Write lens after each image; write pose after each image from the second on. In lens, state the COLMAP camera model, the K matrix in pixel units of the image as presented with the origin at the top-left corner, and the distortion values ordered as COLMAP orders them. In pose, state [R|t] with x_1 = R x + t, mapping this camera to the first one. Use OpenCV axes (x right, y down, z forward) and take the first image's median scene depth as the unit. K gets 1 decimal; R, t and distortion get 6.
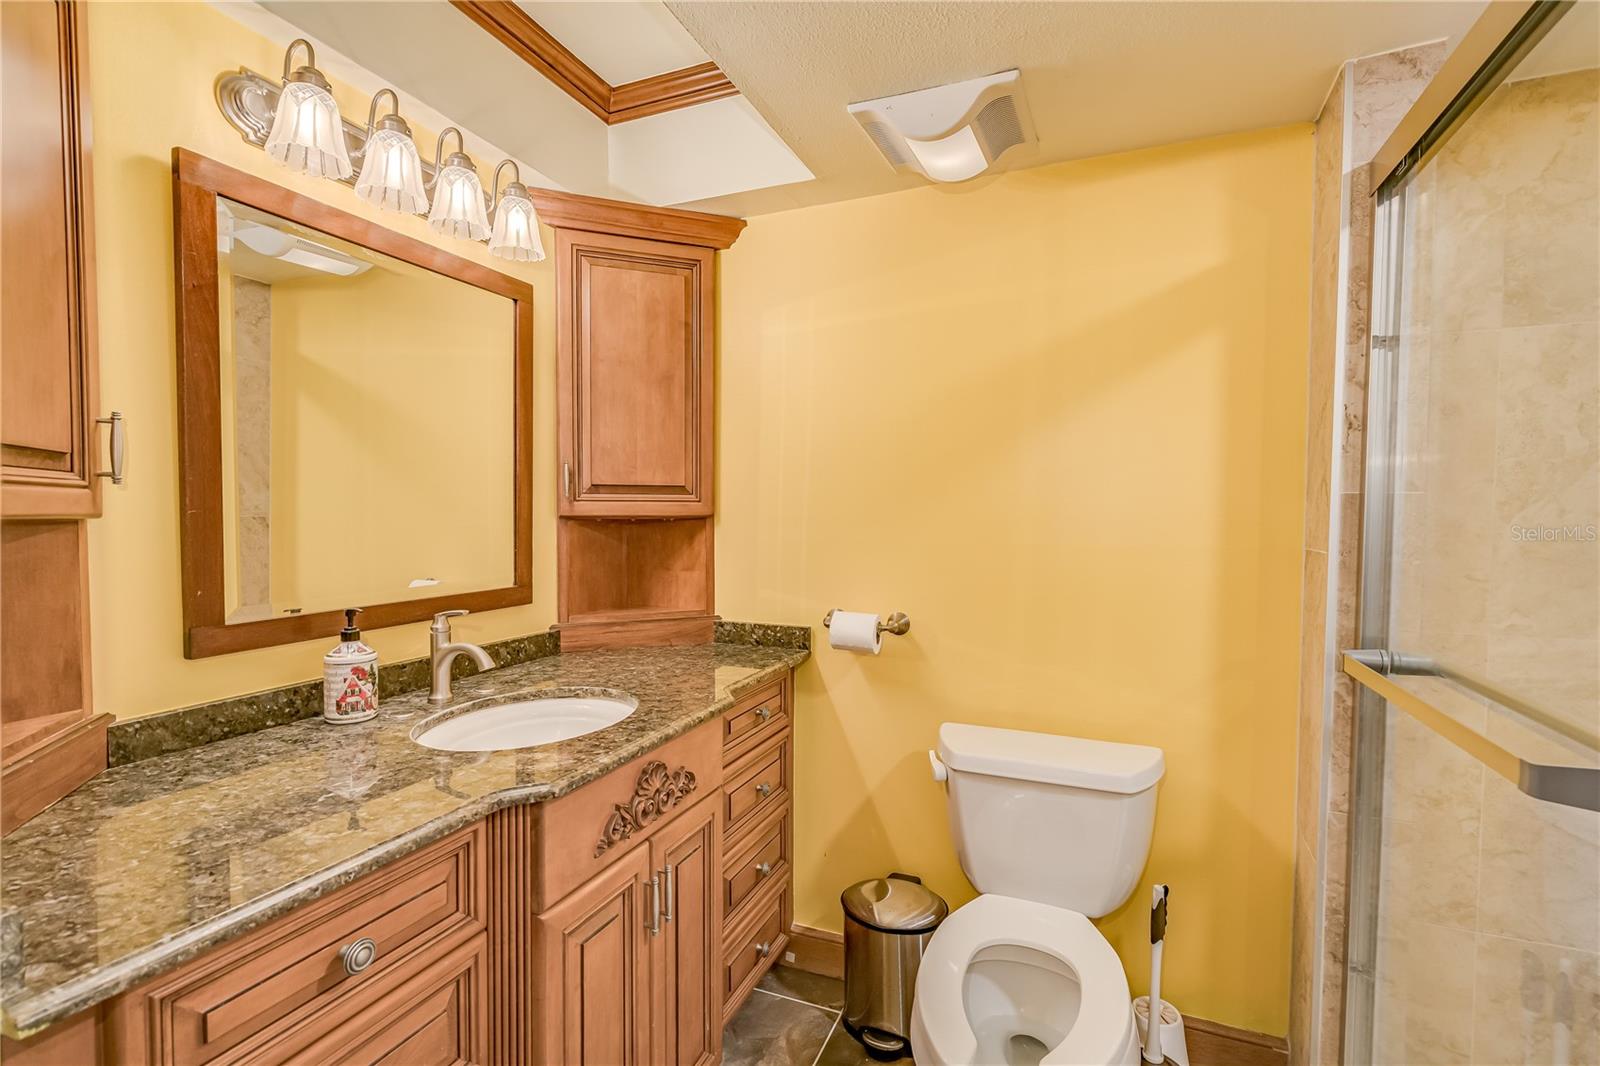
lens RADIAL K [[726.4, 0, 807.5], [0, 726.4, 528.0], [0, 0, 1]] dist [-0.002085, 0.000414]
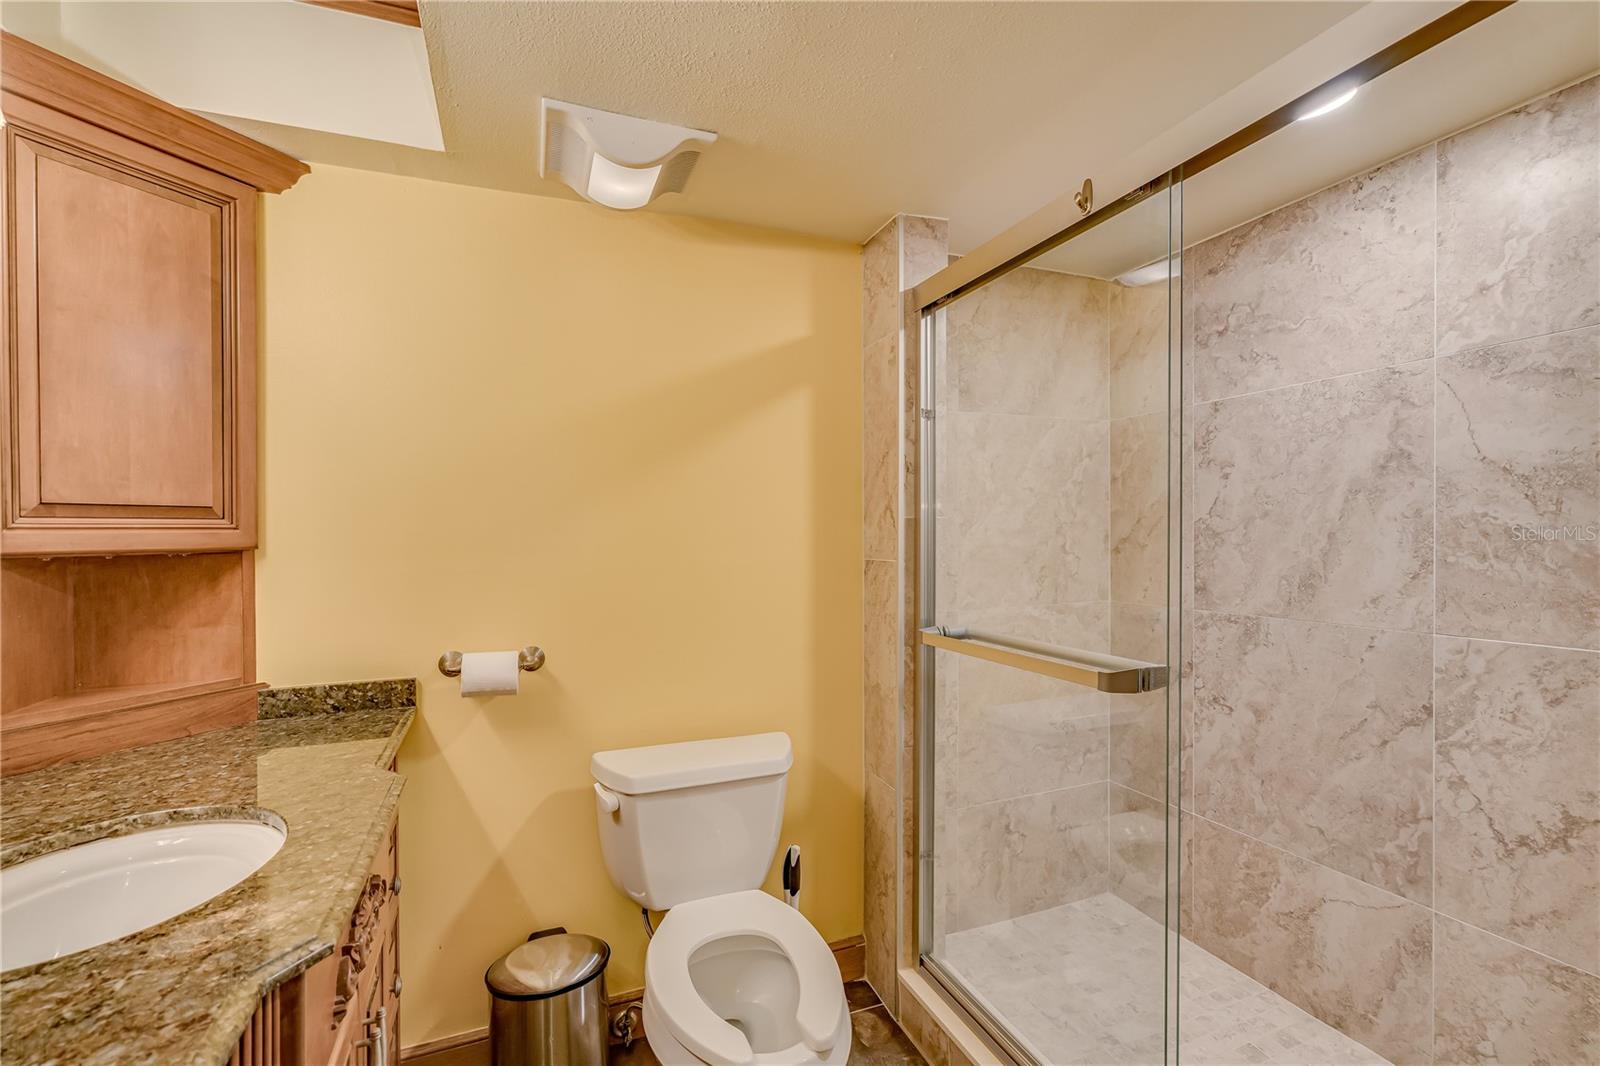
lens RADIAL K [[730.2, 0, 800.0], [0, 730.2, 533.0], [0, 0, 1]] dist [0.000816, 0.000772]
pose [[0.715373, -0.013317, 0.698616, -0.278610], [0.032263, 0.999382, -0.013987, -0.003765], [-0.697997, 0.032545, 0.715360, 0.094322]]
